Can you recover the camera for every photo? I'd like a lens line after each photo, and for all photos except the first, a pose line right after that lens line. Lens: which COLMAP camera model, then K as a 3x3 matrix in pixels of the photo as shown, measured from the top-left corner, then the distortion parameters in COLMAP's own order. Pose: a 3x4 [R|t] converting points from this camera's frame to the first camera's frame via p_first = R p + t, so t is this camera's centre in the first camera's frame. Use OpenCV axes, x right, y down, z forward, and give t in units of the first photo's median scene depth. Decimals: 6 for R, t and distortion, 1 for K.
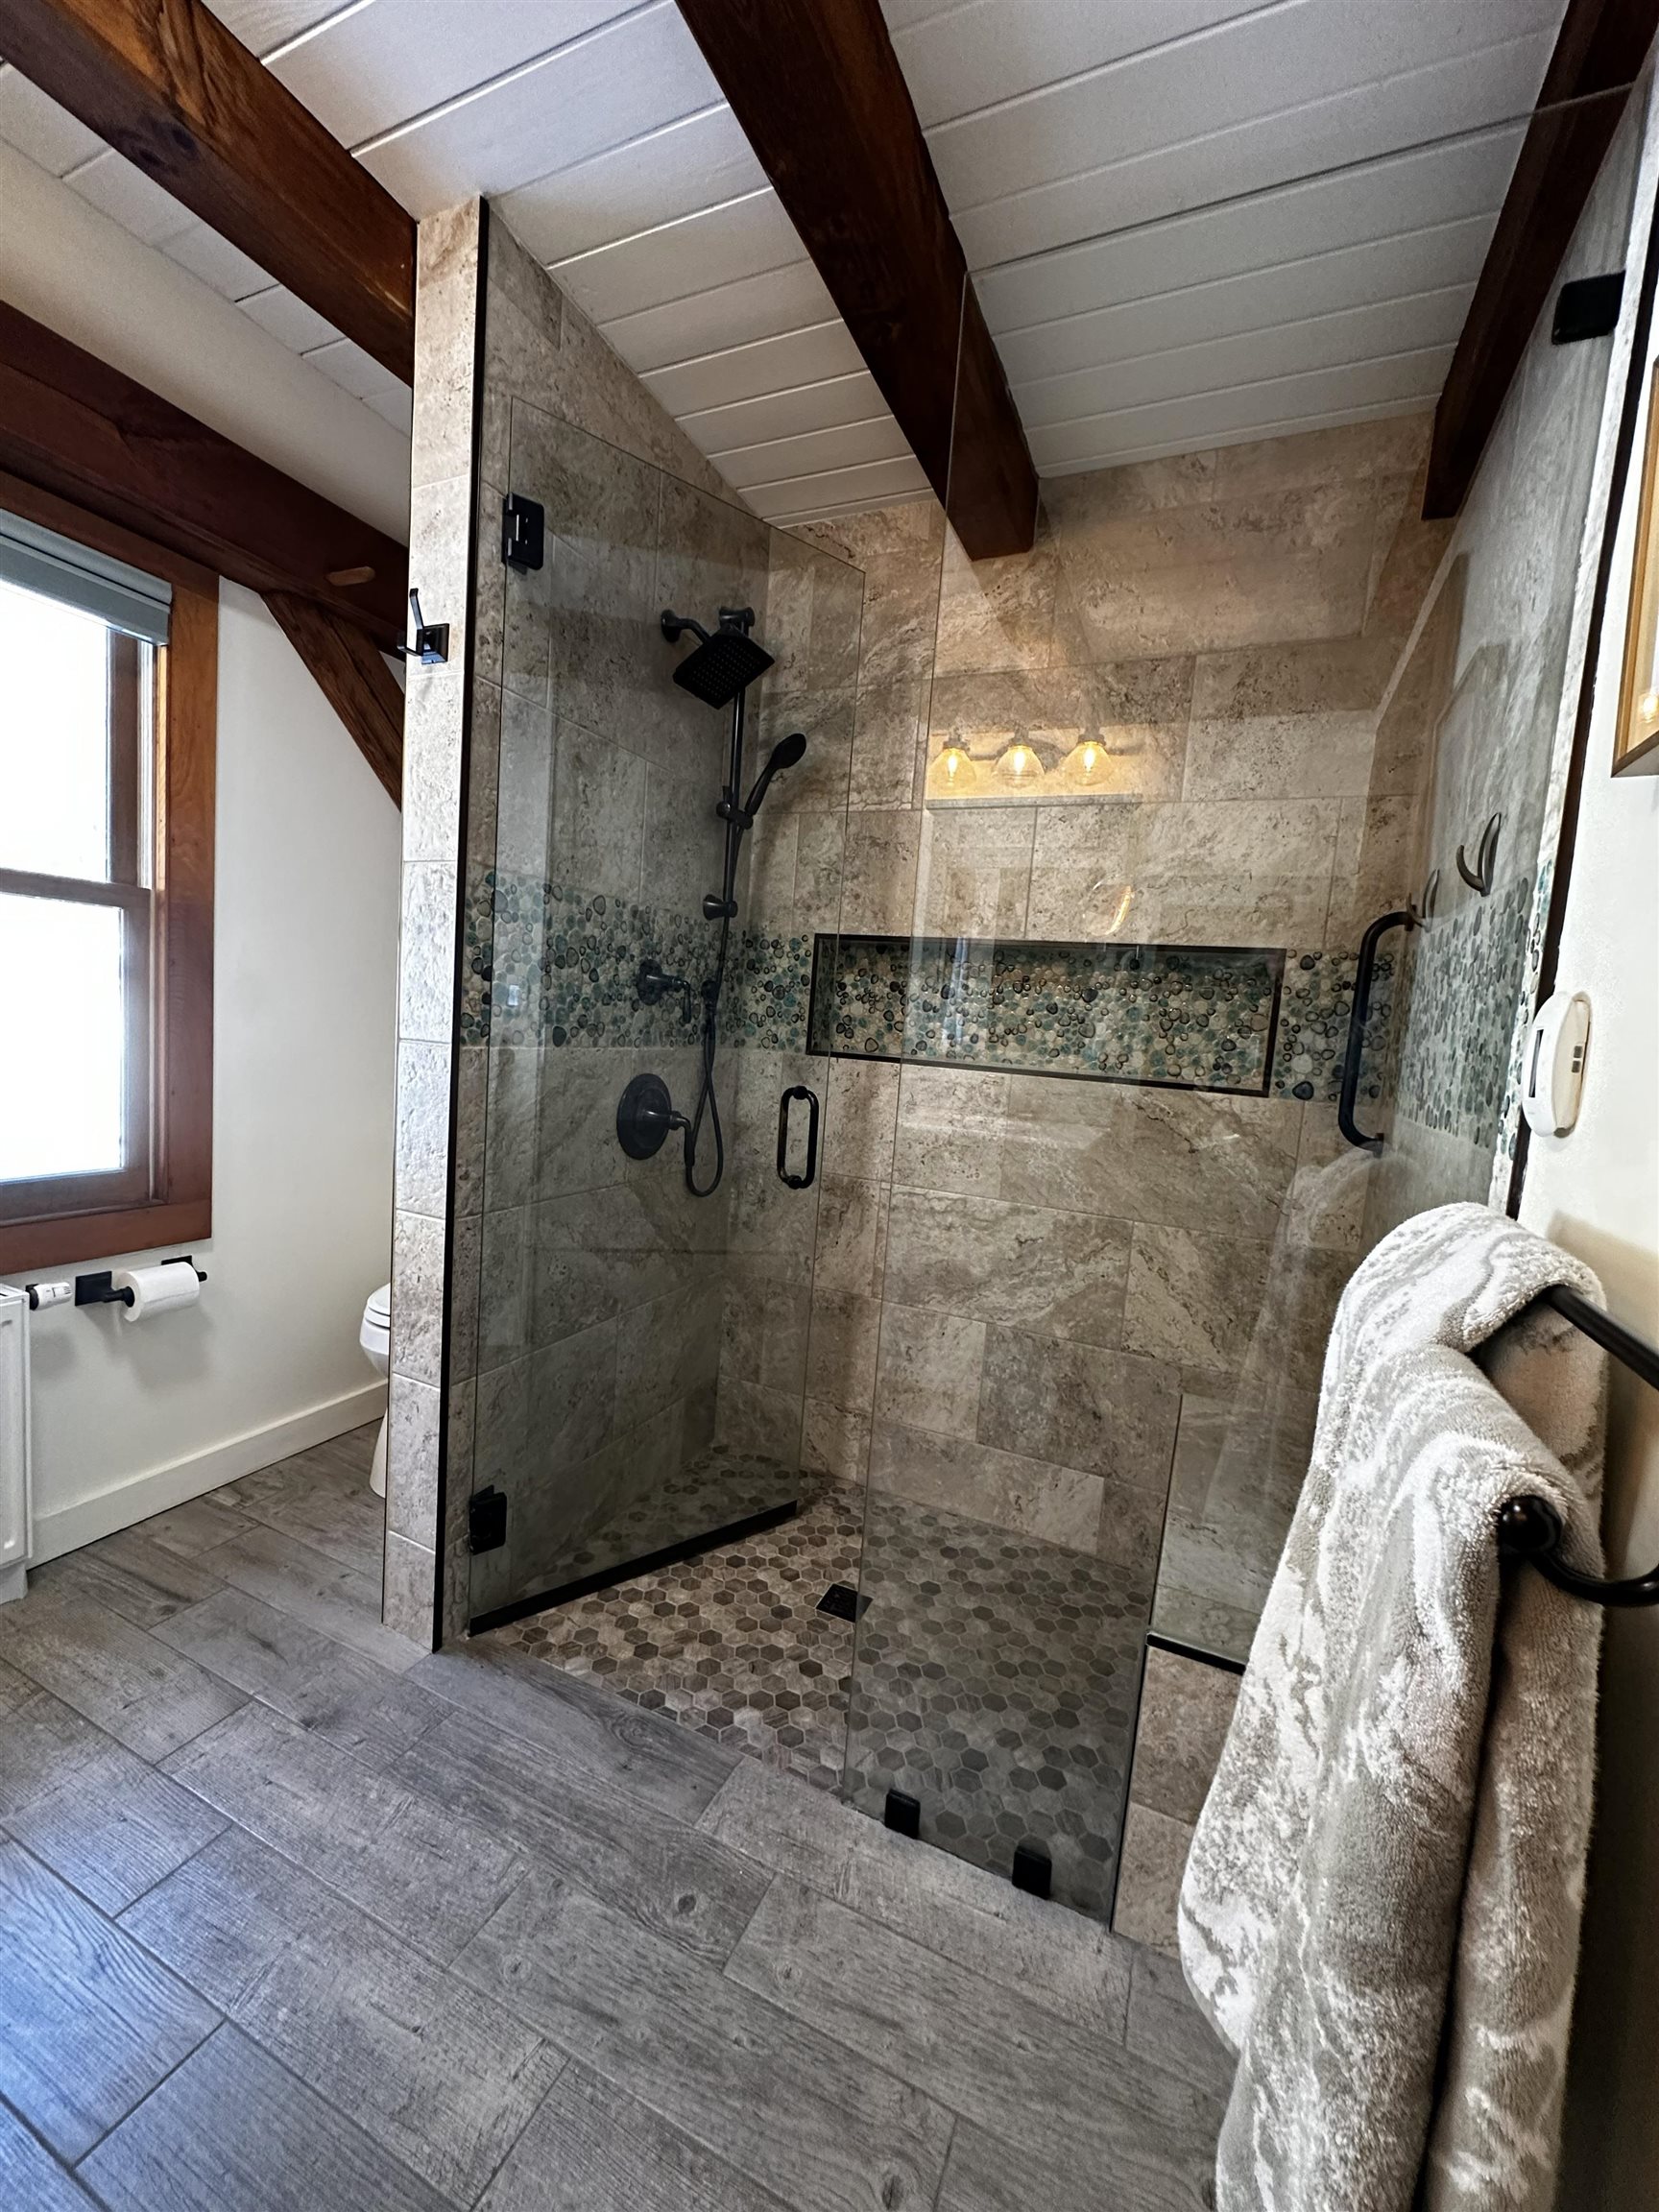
lens RADIAL K [[878.6, 0, 830.6], [0, 878.6, 1104.6], [0, 0, 1]] dist [-0.000202, -0.000270]
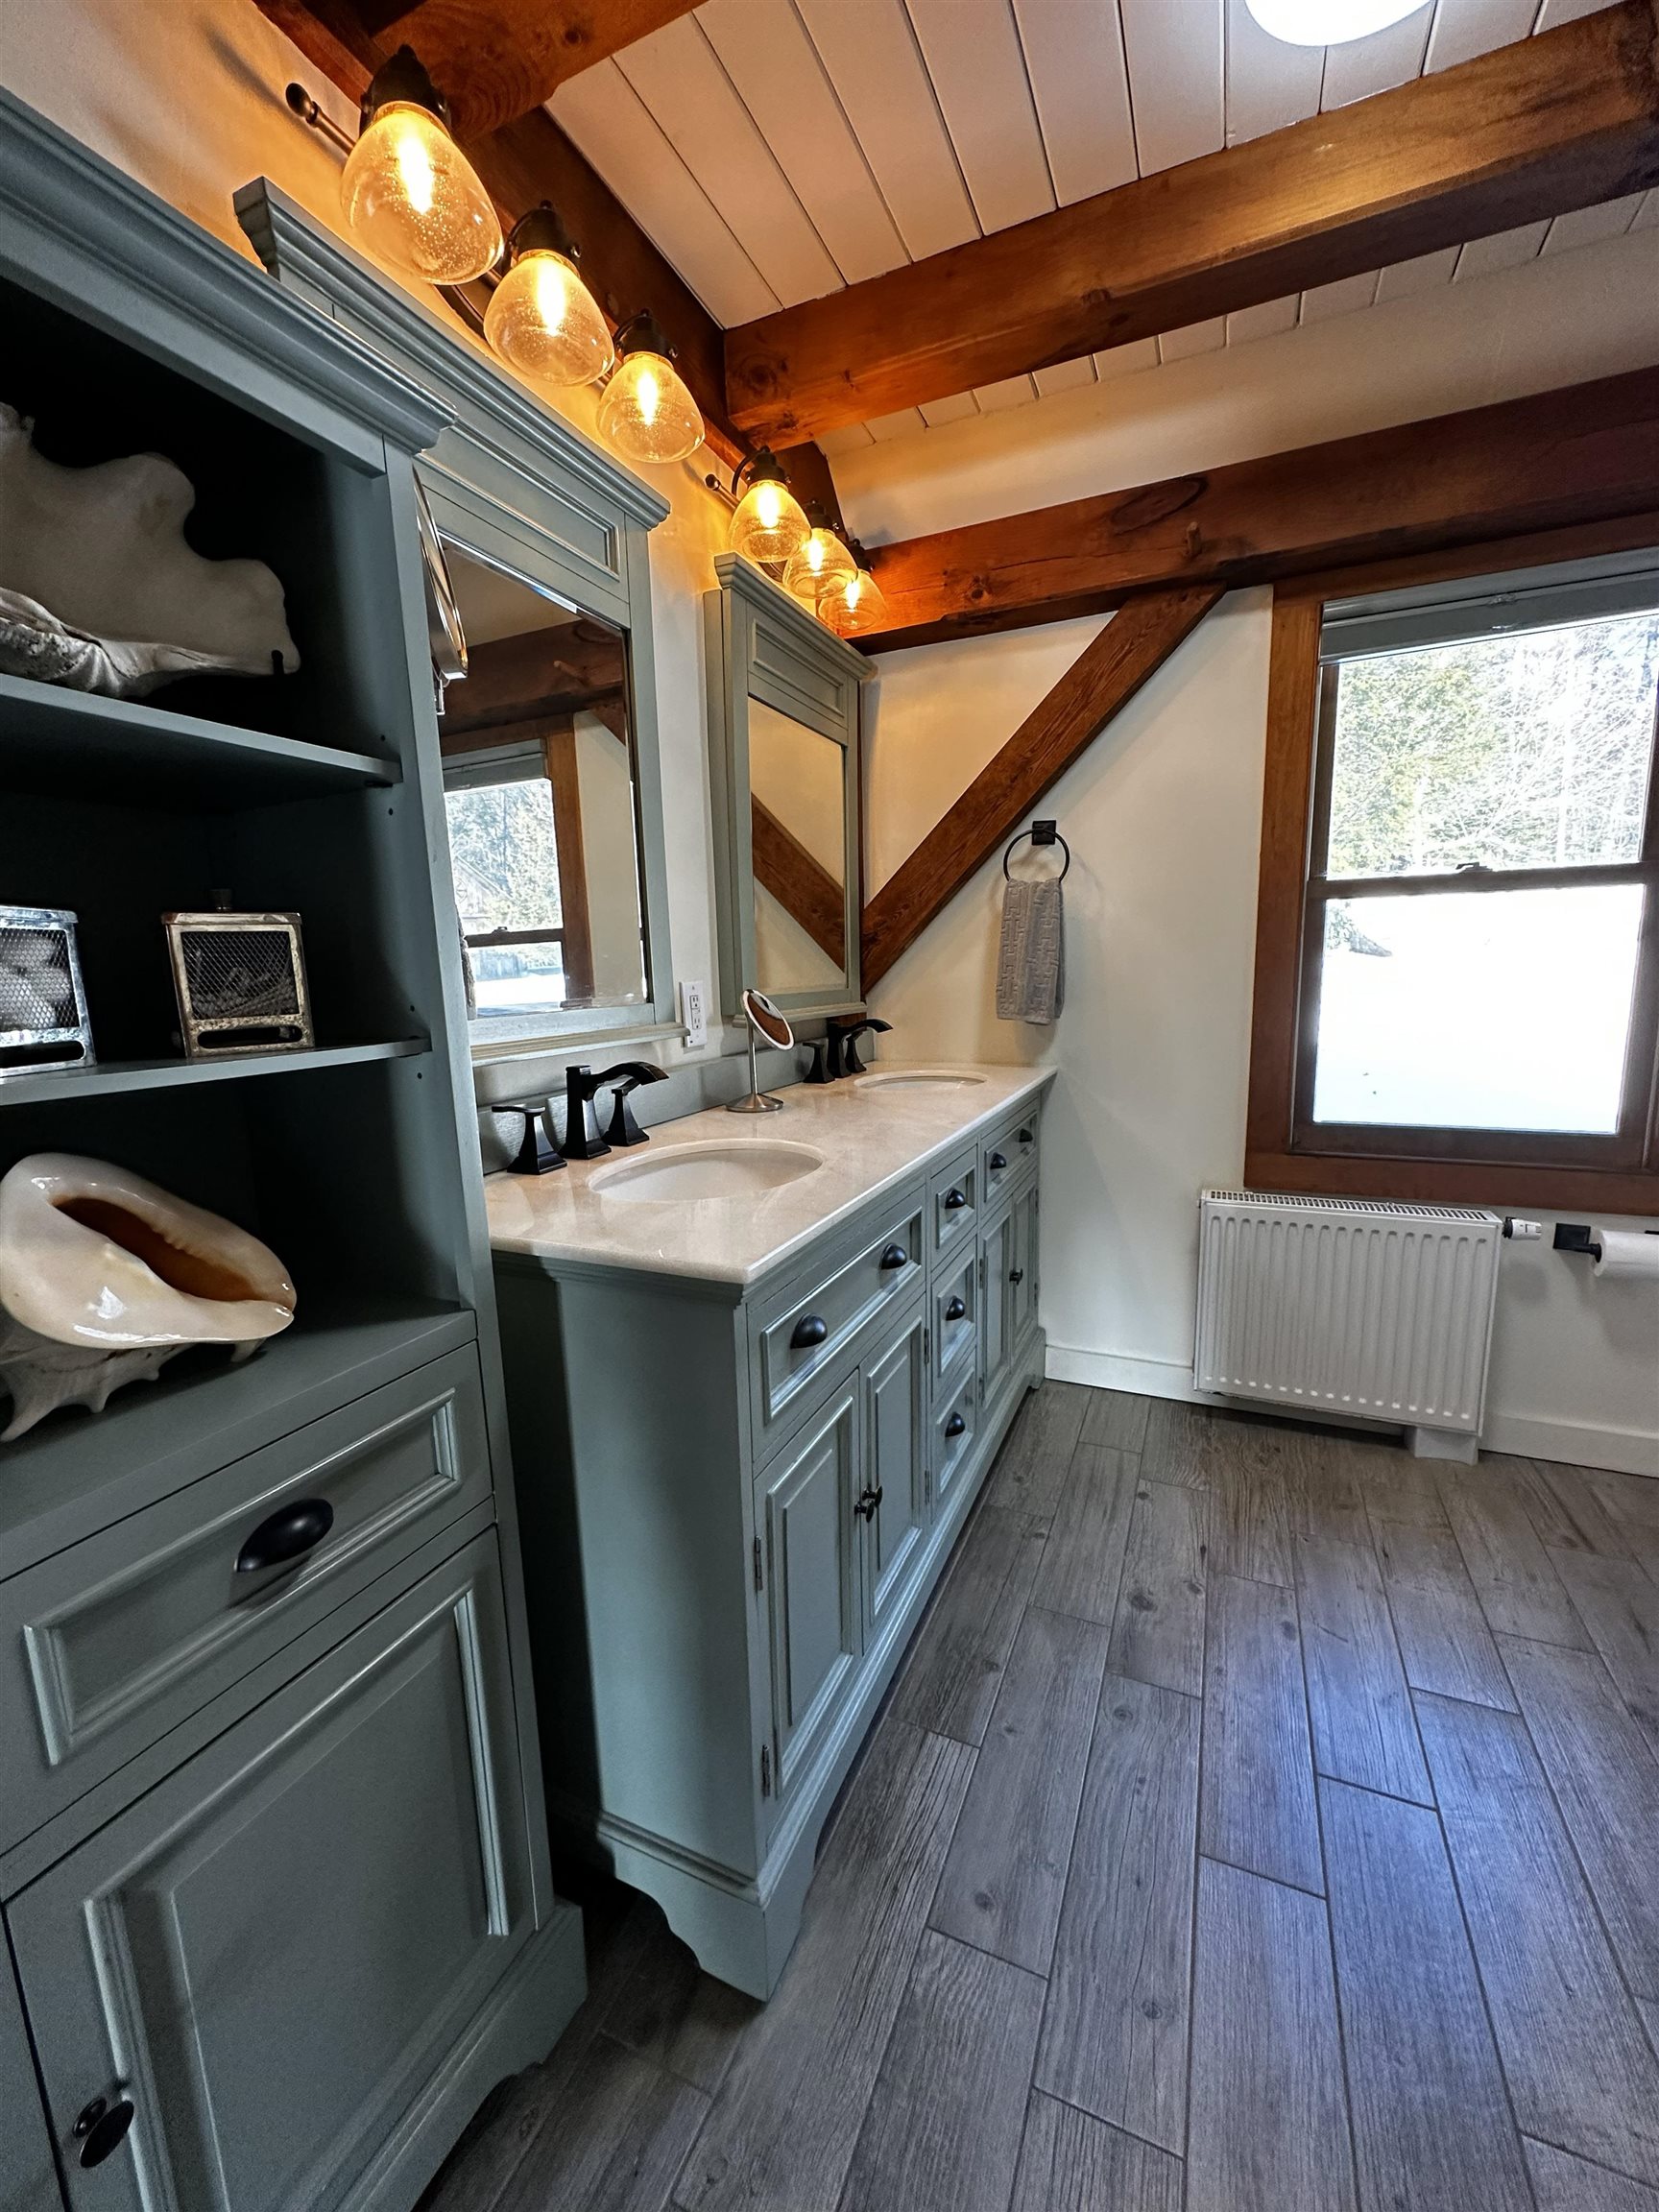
lens RADIAL K [[878.6, 0, 827.6], [0, 878.6, 1101.1], [0, 0, 1]] dist [-0.000202, -0.000270]
pose [[0.009189, 0.077008, -0.996988, 0.253814], [-0.064764, 0.994983, 0.076256, 0.016832], [0.997858, 0.063868, 0.014130, 0.046540]]
